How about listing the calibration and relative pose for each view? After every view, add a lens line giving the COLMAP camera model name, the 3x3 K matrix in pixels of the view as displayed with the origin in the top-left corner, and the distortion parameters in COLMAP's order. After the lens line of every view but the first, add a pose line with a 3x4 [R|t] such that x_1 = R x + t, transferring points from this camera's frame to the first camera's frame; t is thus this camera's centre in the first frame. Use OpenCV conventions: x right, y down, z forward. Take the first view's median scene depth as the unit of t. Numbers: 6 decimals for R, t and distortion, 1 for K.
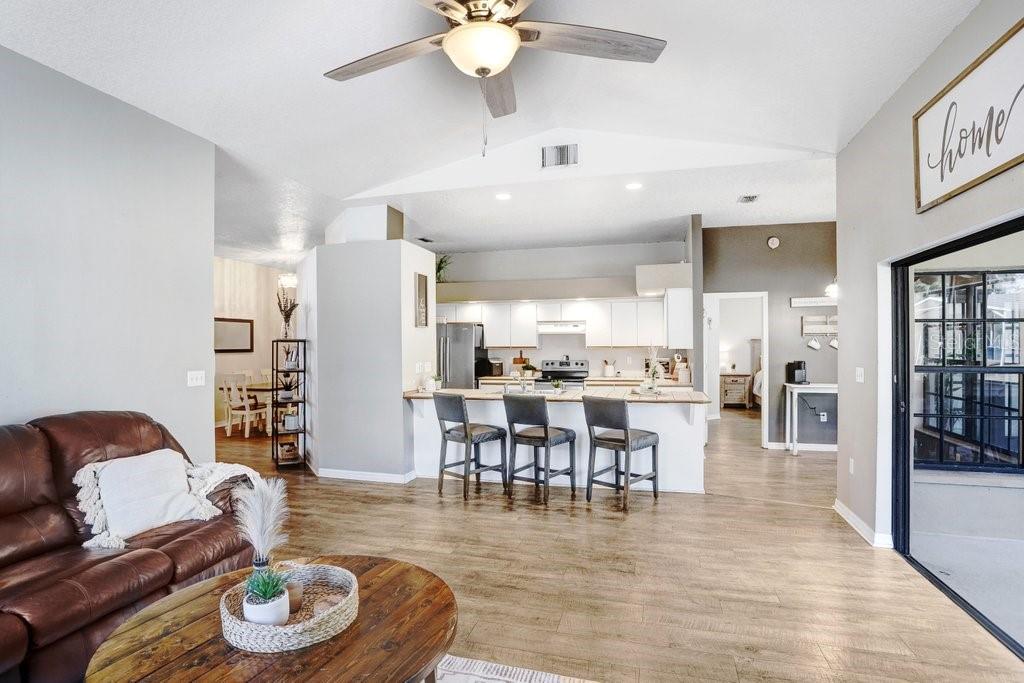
lens RADIAL K [[538.5, 0, 498.7], [0, 538.5, 342.7], [0, 0, 1]] dist [-0.076659, 0.031140]
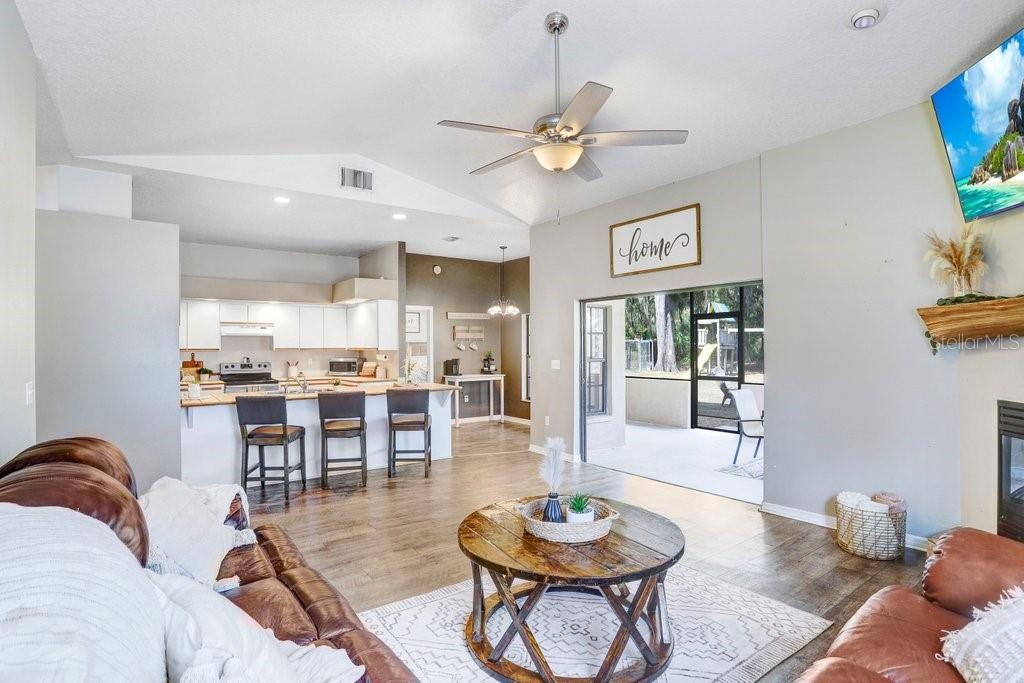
lens RADIAL K [[538.5, 0, 498.7], [0, 538.5, 342.7], [0, 0, 1]] dist [-0.076659, 0.031140]
pose [[0.614426, 0.007748, 0.788937, -0.463201], [-0.003353, 0.999968, -0.007209, 0.002663], [-0.788968, 0.001784, 0.614432, 0.054774]]
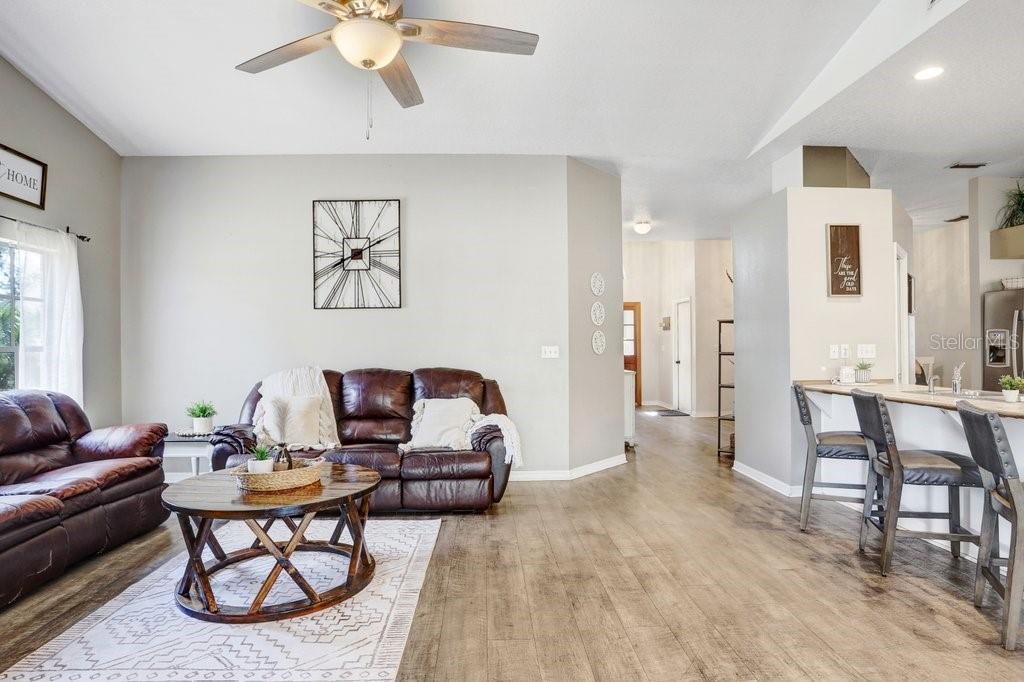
lens RADIAL K [[538.5, 0, 498.7], [0, 538.5, 342.2], [0, 0, 1]] dist [-0.076659, 0.031140]
pose [[0.297321, -0.001290, -0.954777, 0.370872], [0.010872, 0.999939, 0.002035, 0.024948], [0.954716, -0.010985, 0.297316, 0.306678]]
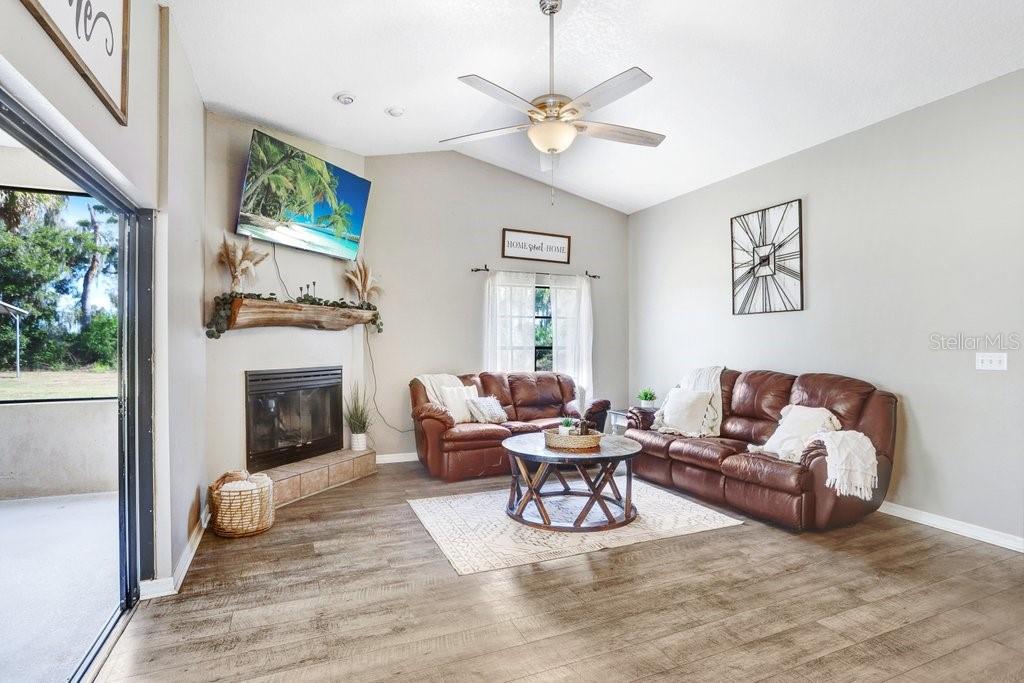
lens RADIAL K [[490.2, 0, 512.0], [0, 490.2, 341.5], [0, 0, 1]] dist [-0.059953, 0.000931]
pose [[-0.763010, 0.002830, -0.646381, 0.331984], [0.007957, 0.999956, -0.005015, 0.019338], [0.646338, -0.008970, -0.762999, 0.672472]]
